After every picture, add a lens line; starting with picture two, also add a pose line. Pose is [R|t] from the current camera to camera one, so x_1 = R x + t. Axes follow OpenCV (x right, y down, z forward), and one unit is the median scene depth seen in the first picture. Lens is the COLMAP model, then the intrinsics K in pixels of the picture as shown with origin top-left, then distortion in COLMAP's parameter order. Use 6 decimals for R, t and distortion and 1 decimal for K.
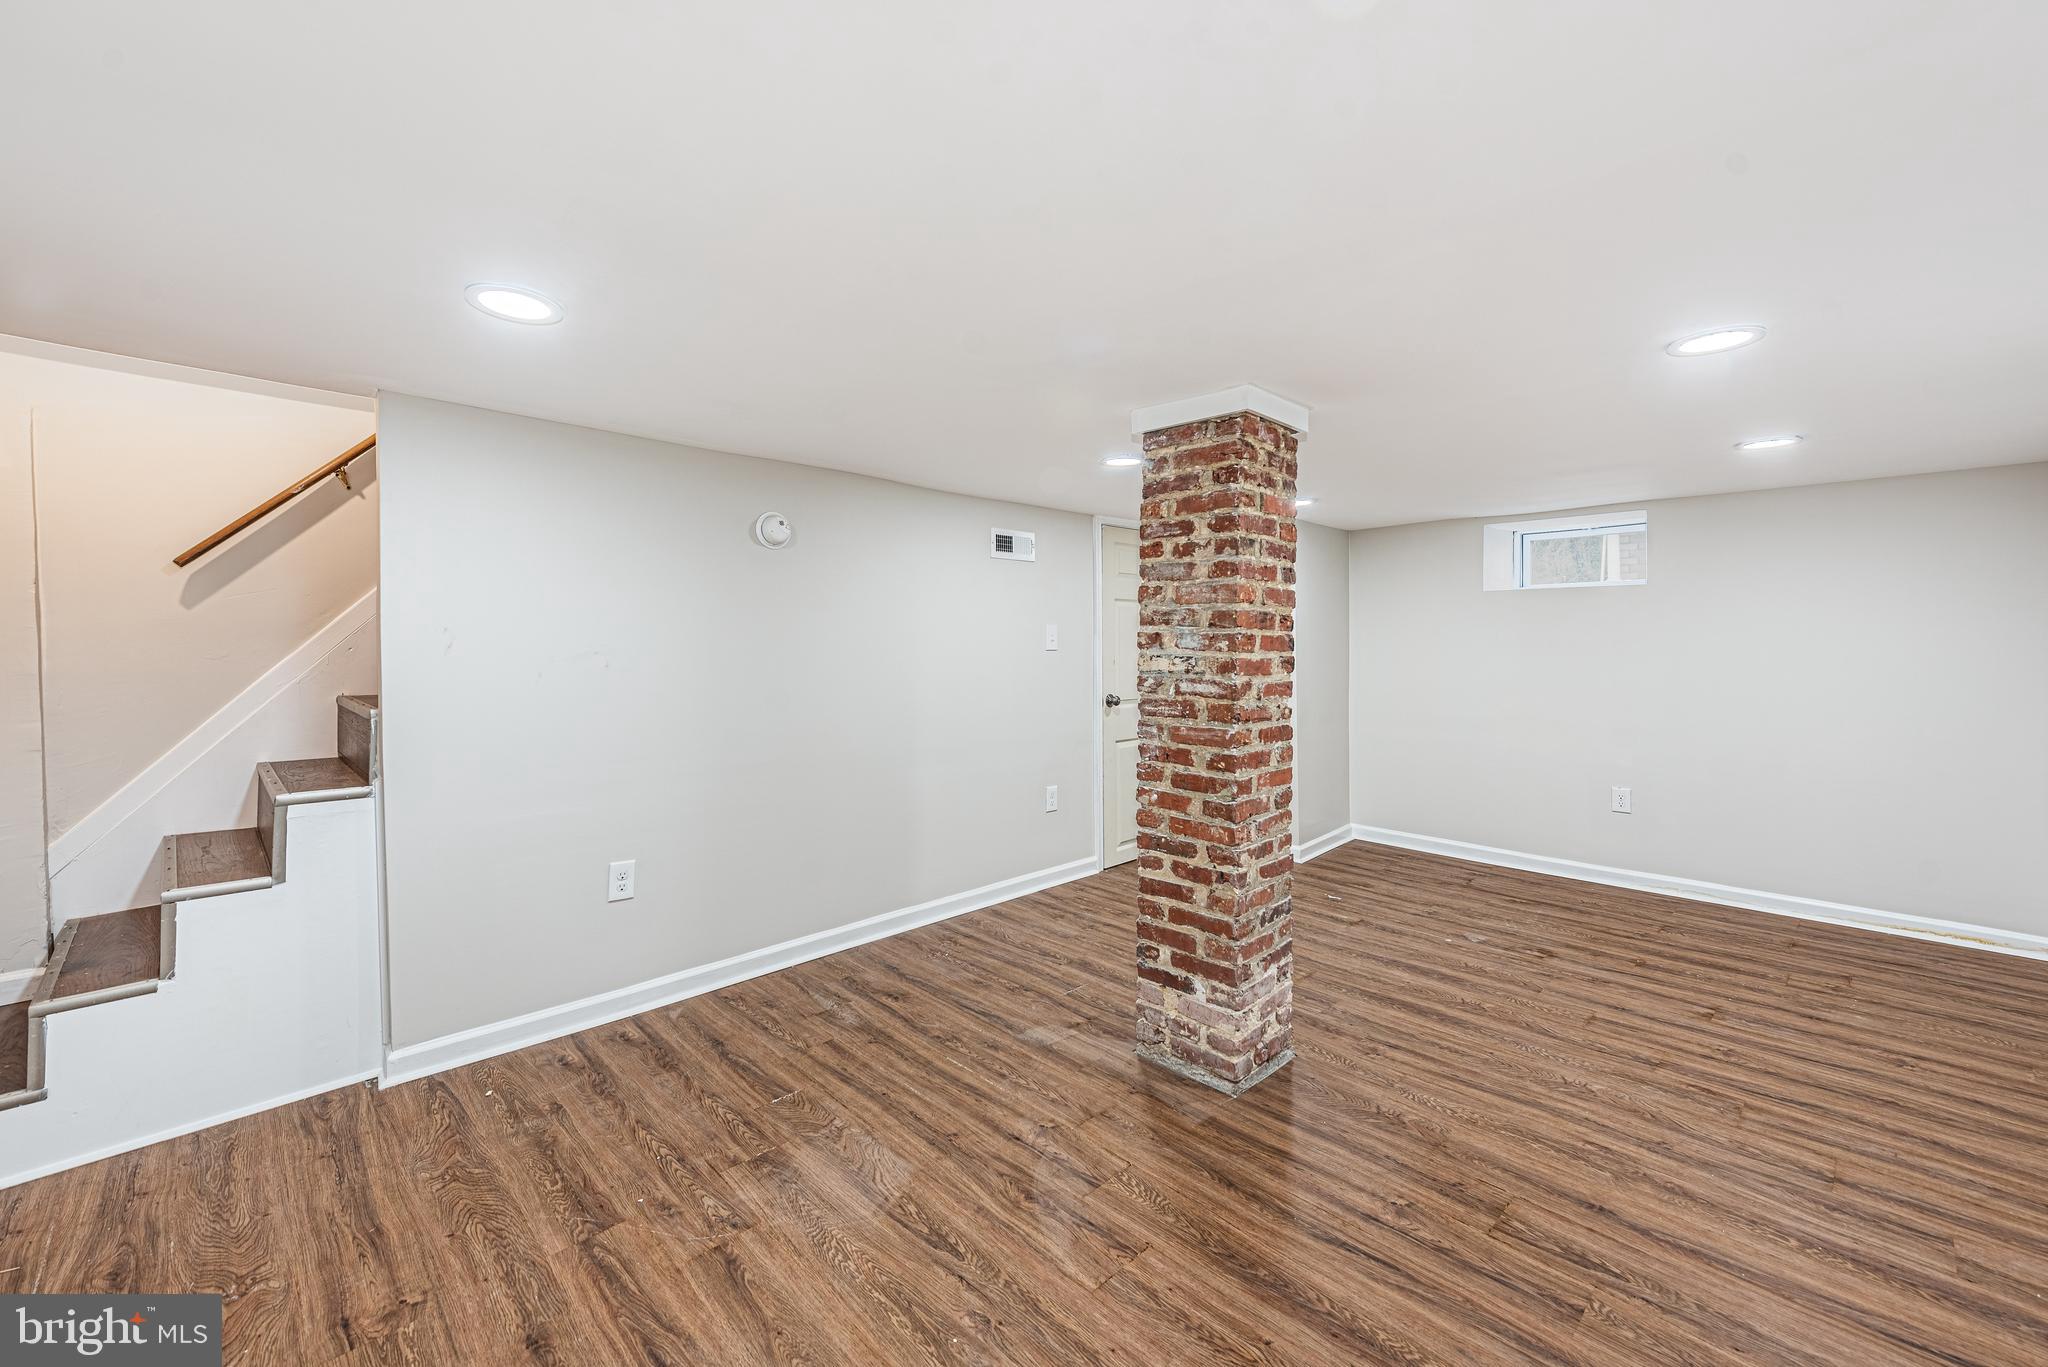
lens RADIAL K [[833.7, 0, 1048.8], [0, 833.7, 640.2], [0, 0, 1]] dist [0.014616, -0.000898]
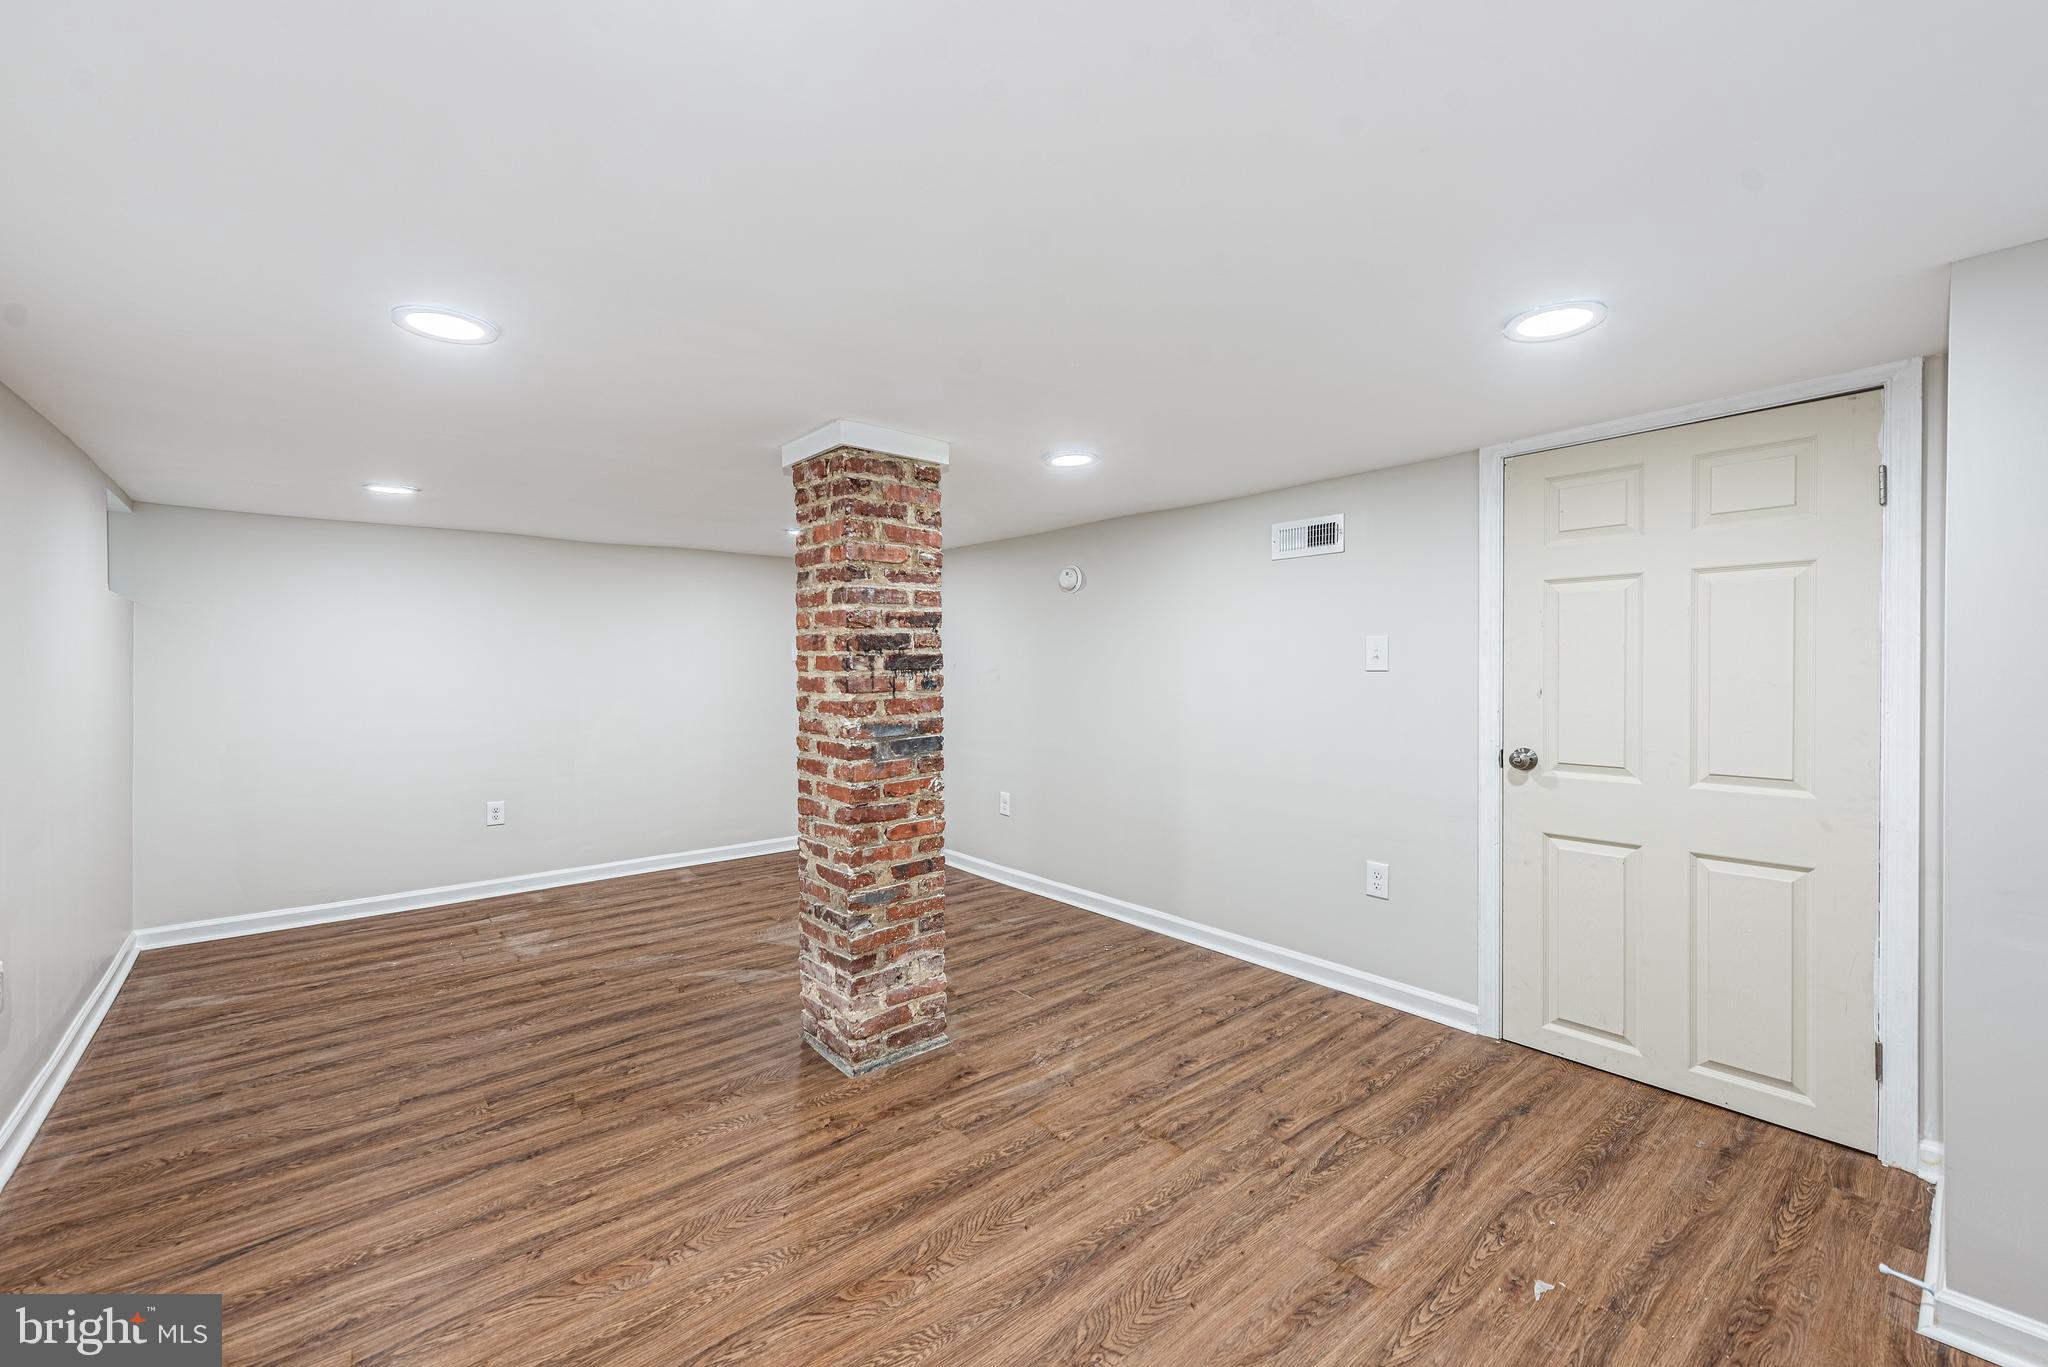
lens RADIAL K [[833.7, 0, 1026.2], [0, 833.7, 681.8], [0, 0, 1]] dist [0.014616, -0.000898]
pose [[-0.097252, 0.020420, -0.995050, 1.322992], [0.006843, 0.999780, 0.019848, 0.008186], [0.995236, -0.004879, -0.097370, 1.379228]]
